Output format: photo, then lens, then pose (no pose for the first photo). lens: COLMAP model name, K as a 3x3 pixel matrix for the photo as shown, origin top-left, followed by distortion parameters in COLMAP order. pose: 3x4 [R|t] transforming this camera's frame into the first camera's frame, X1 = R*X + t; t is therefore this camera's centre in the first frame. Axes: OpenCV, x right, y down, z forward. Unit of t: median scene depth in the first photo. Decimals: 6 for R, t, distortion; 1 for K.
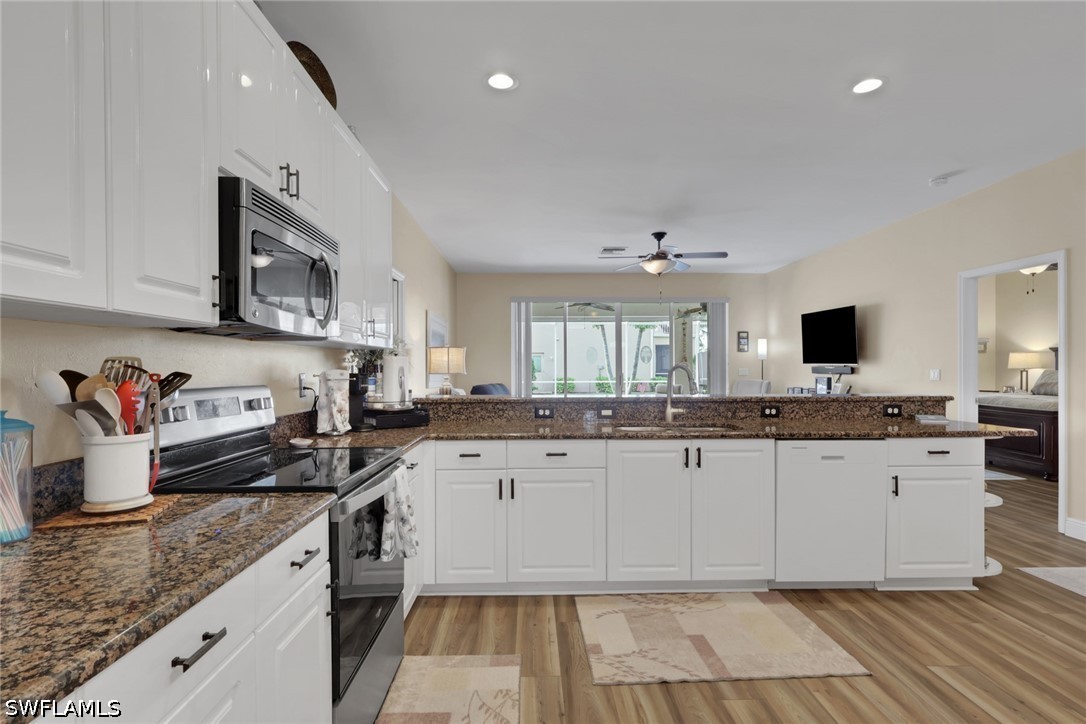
lens RADIAL K [[526.1, 0, 540.5], [0, 526.1, 365.8], [0, 0, 1]] dist [0.014948, -0.015607]
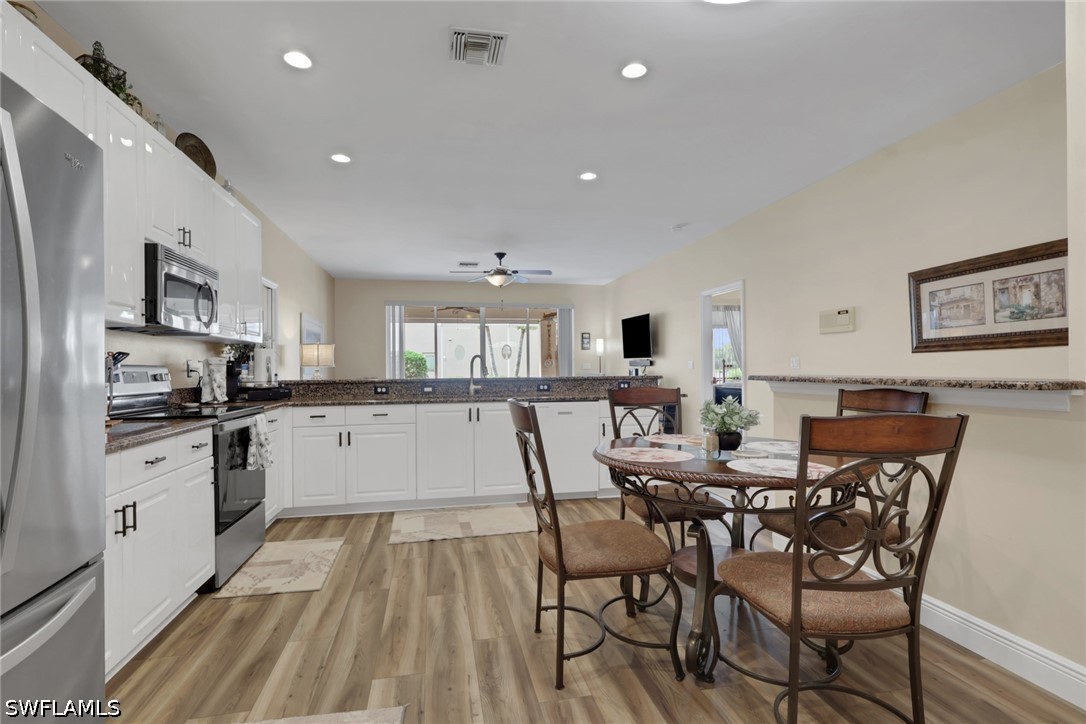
lens RADIAL K [[526.1, 0, 540.5], [0, 526.1, 365.8], [0, 0, 1]] dist [0.014948, -0.015607]
pose [[0.983350, -0.004815, 0.181657, 0.202084], [0.005092, 0.999986, -0.001057, 0.035315], [-0.181649, 0.001964, 0.983361, -0.528207]]
